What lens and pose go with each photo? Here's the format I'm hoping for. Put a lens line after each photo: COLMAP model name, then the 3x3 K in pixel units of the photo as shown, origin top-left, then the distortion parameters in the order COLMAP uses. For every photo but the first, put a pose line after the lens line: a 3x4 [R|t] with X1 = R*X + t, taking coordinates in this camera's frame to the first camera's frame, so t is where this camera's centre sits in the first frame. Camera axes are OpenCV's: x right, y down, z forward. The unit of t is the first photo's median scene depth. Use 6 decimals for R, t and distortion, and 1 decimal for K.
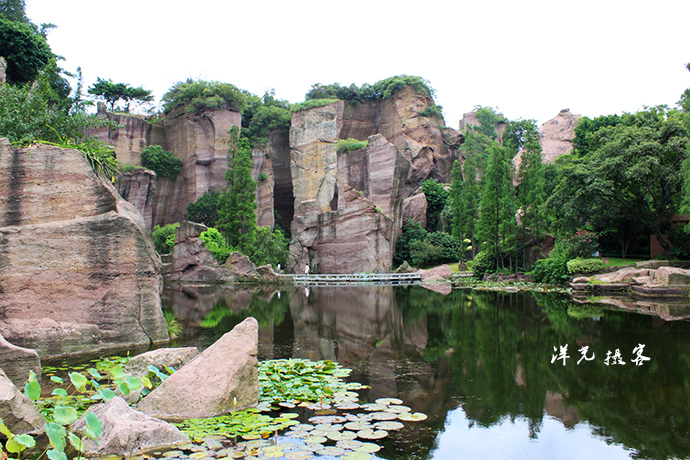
lens RADIAL K [[579.5, 0, 345.0], [0, 579.5, 230.0], [0, 0, 1]] dist [-0.120251, -0.001058]
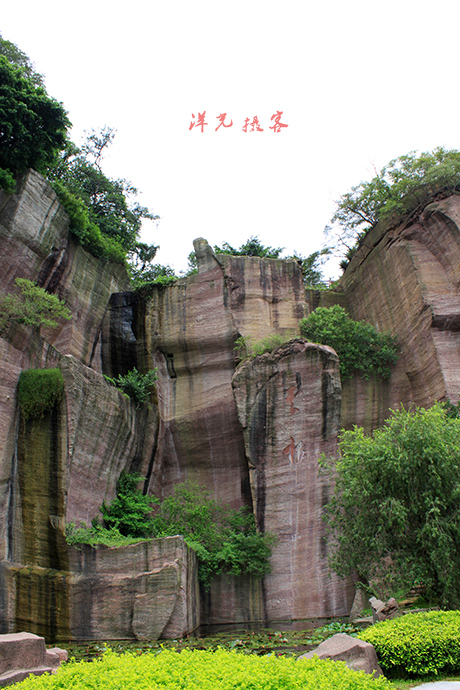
lens RADIAL K [[579.5, 0, 230.0], [0, 579.5, 345.0], [0, 0, 1]] dist [-0.120251, -0.001058]
pose [[0.852024, -0.247165, -0.461481, -0.203372], [0.071014, 0.927946, -0.365887, 0.033805], [0.518665, 0.278973, 0.808184, 0.621247]]
